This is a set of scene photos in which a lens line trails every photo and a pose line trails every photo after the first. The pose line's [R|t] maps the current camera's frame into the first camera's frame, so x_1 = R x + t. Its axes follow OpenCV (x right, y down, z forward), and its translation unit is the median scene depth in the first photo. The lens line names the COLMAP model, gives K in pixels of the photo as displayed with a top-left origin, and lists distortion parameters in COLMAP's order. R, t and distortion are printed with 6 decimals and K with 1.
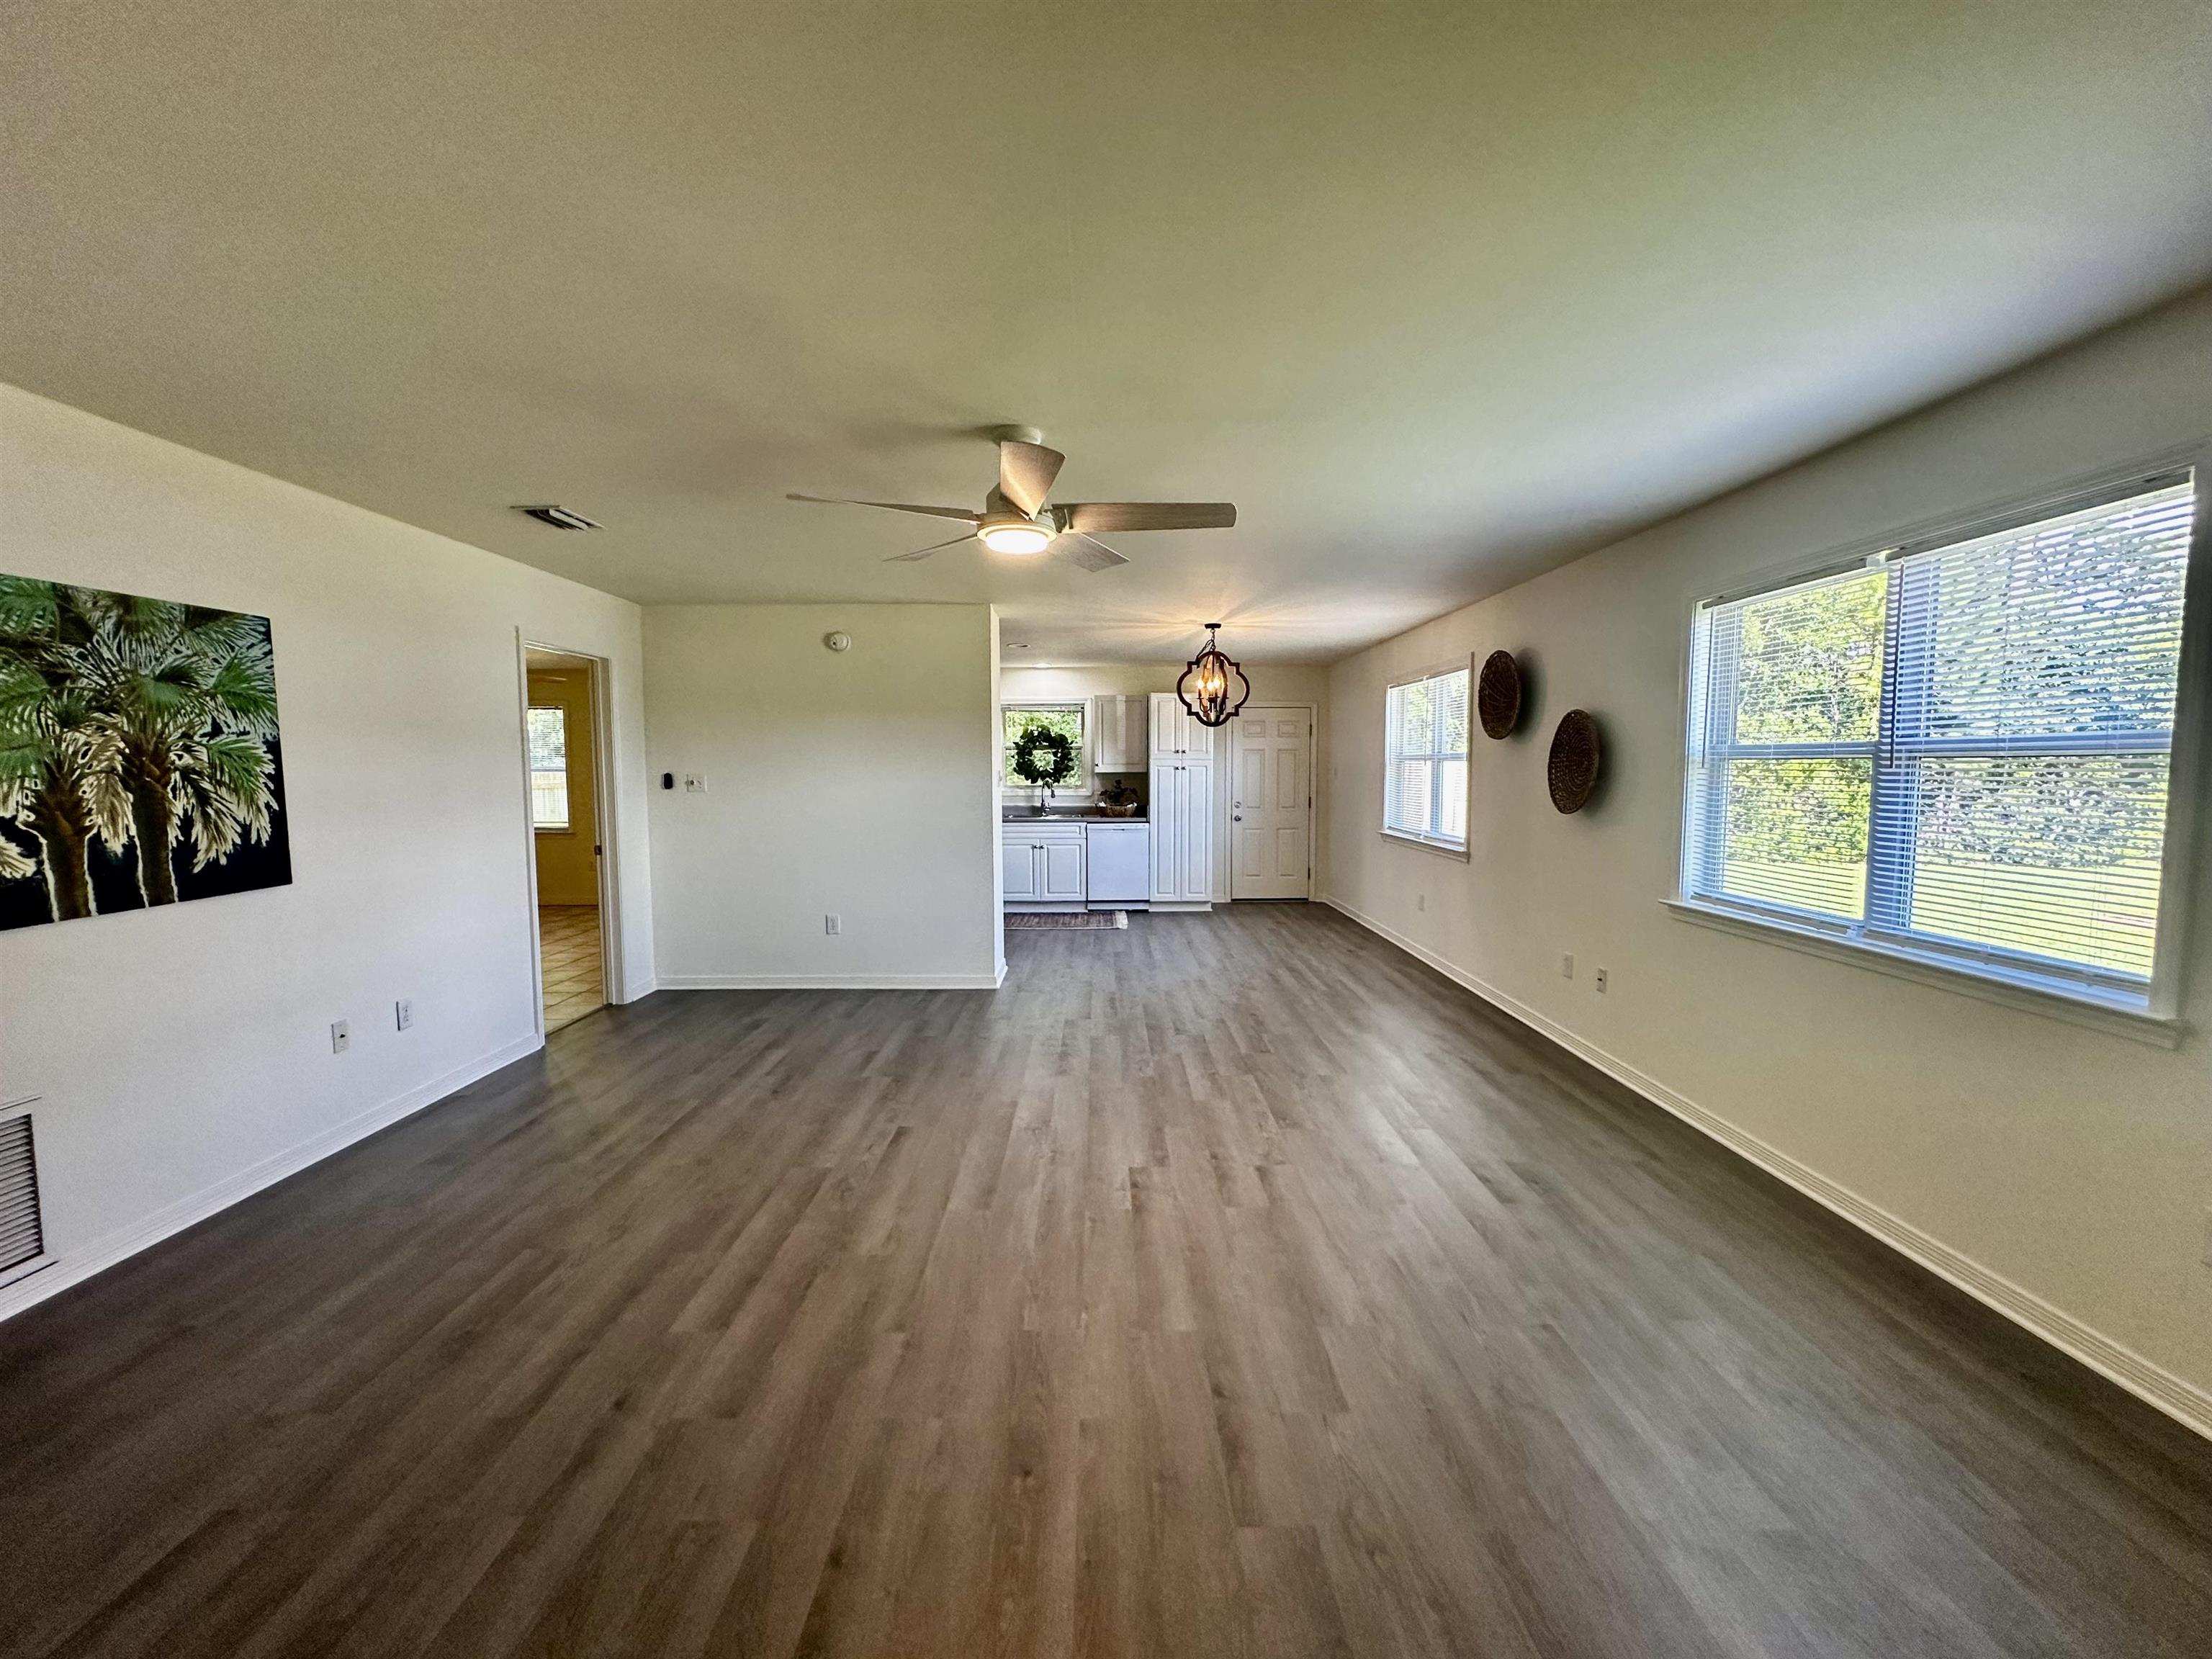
lens RADIAL K [[888.8, 0, 1108.2], [0, 888.8, 830.5], [0, 0, 1]] dist [0.016594, -0.000033]
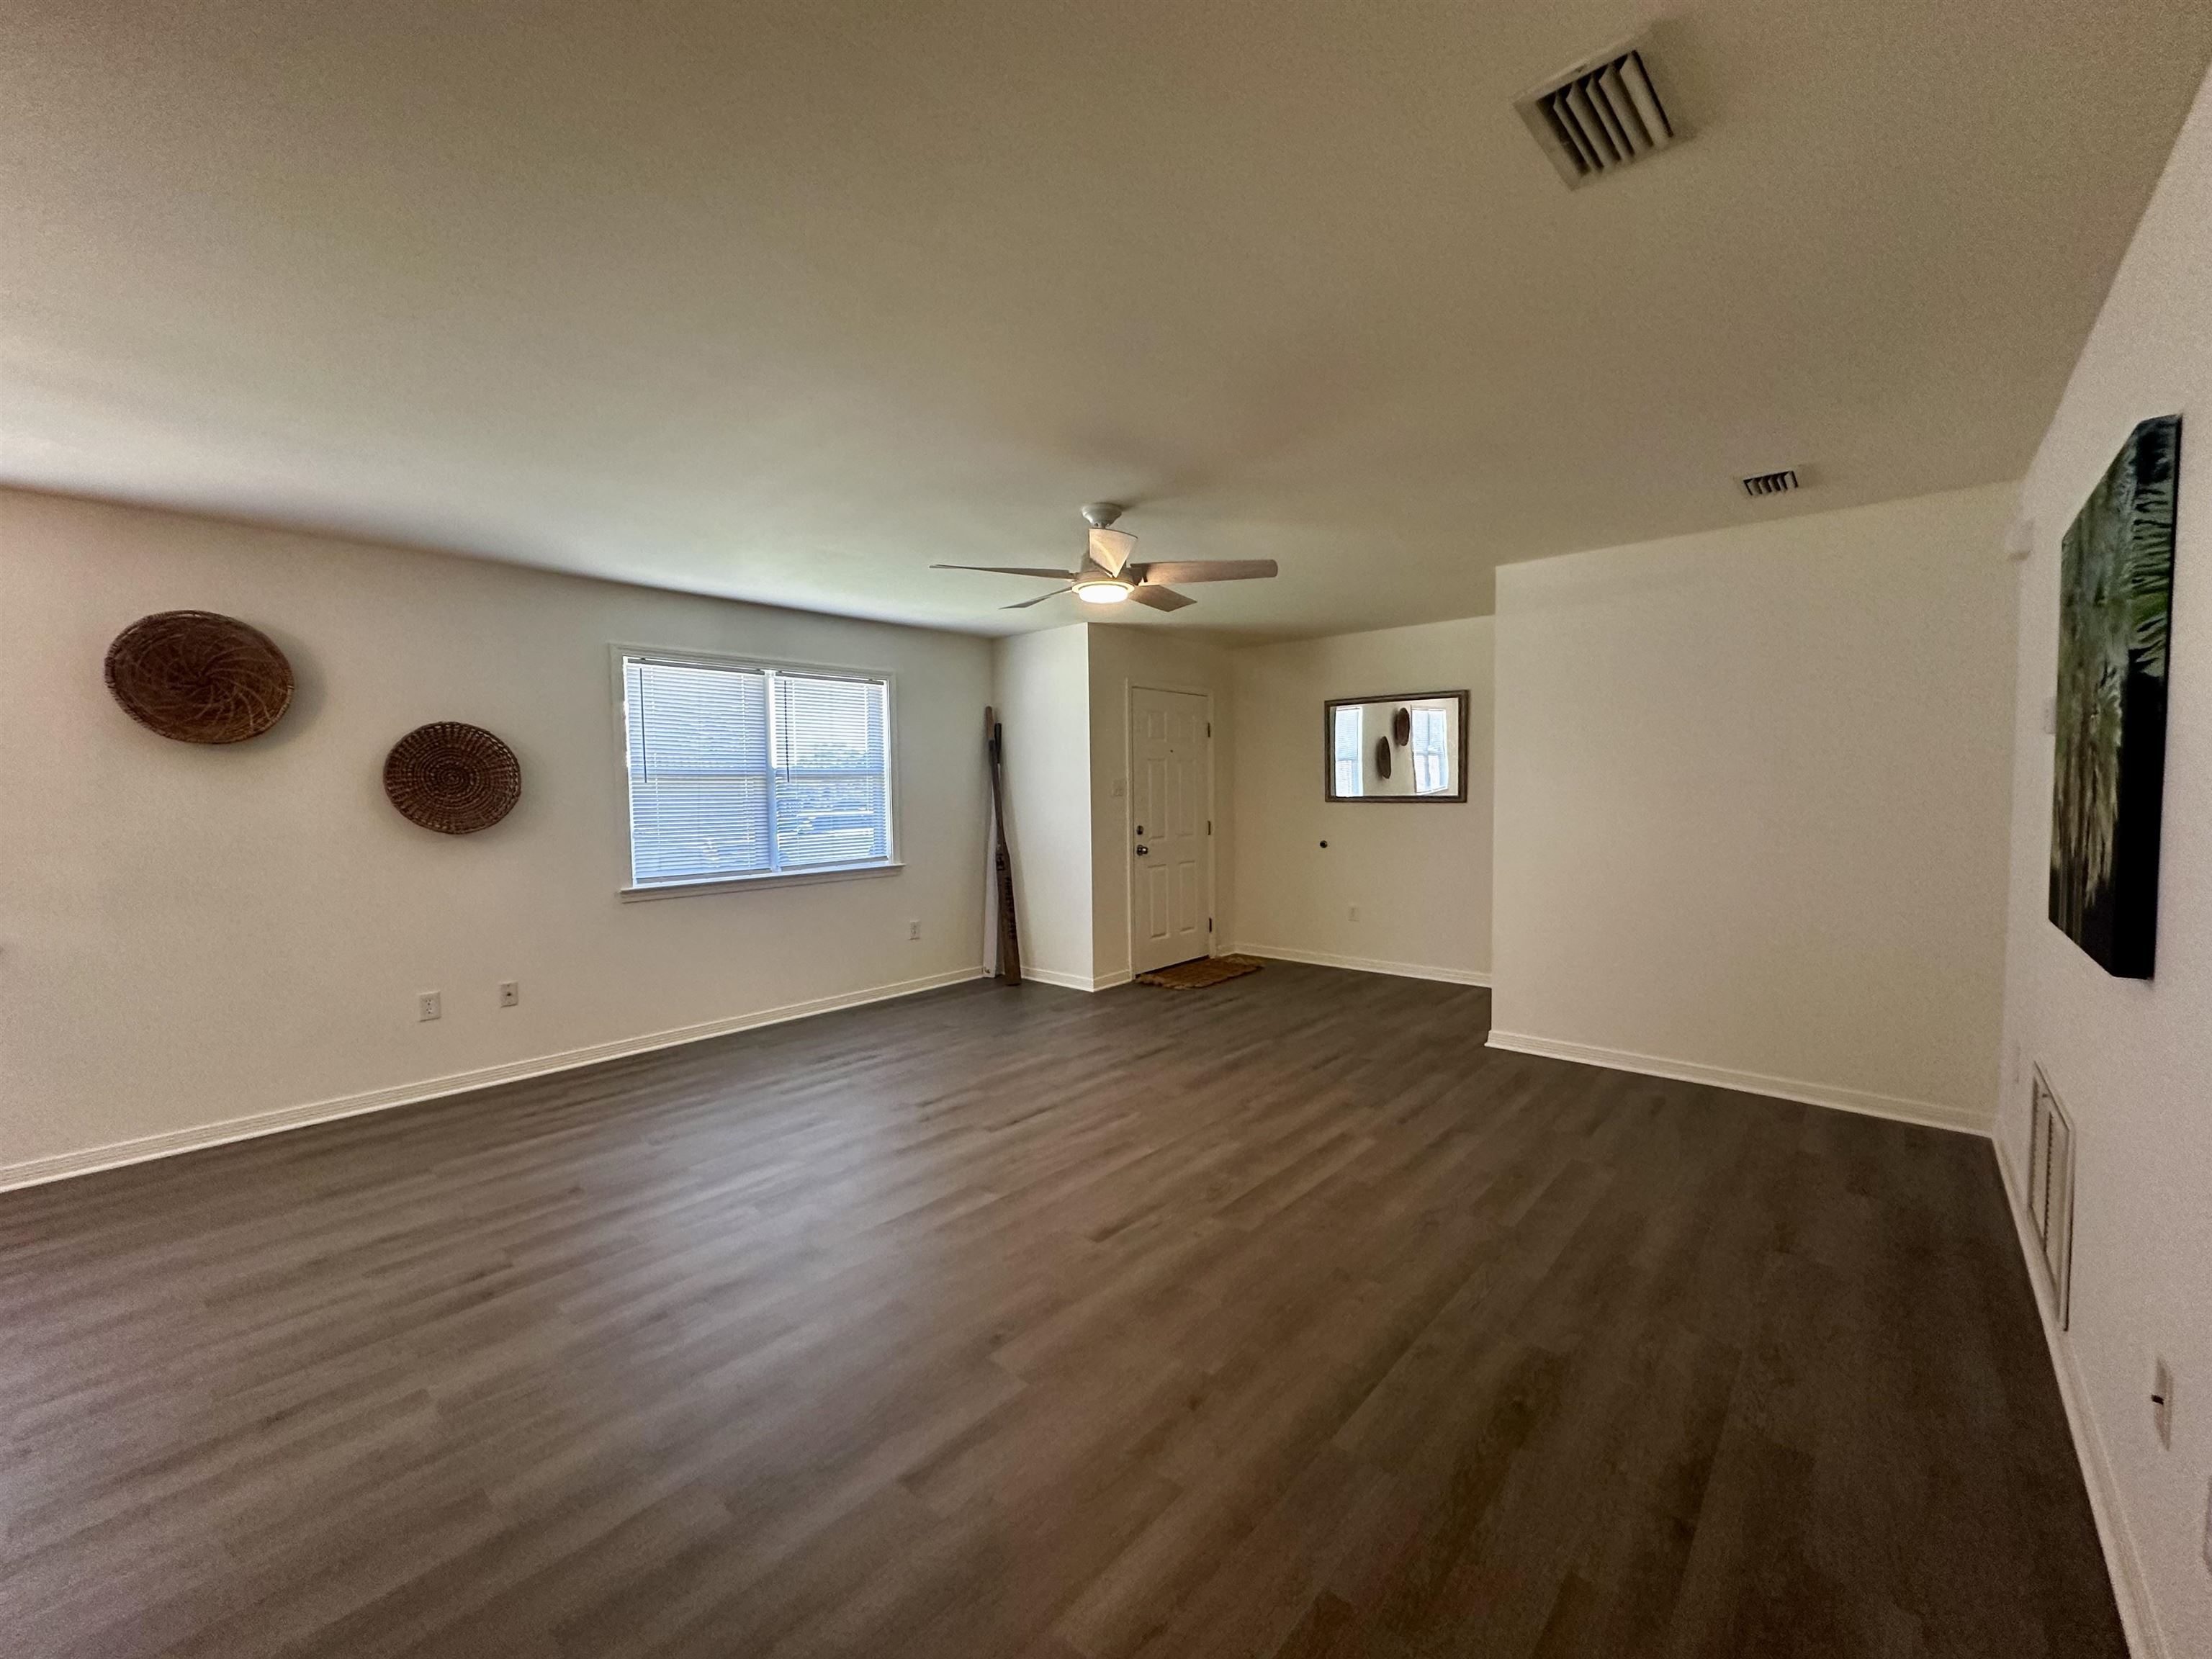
lens RADIAL K [[888.8, 0, 1104.7], [0, 888.8, 831.8], [0, 0, 1]] dist [0.016594, -0.000033]
pose [[-0.739406, -0.021777, 0.672907, -0.873711], [0.063818, 0.992709, 0.102251, -0.105323], [-0.670228, 0.118548, -0.732626, 1.785462]]
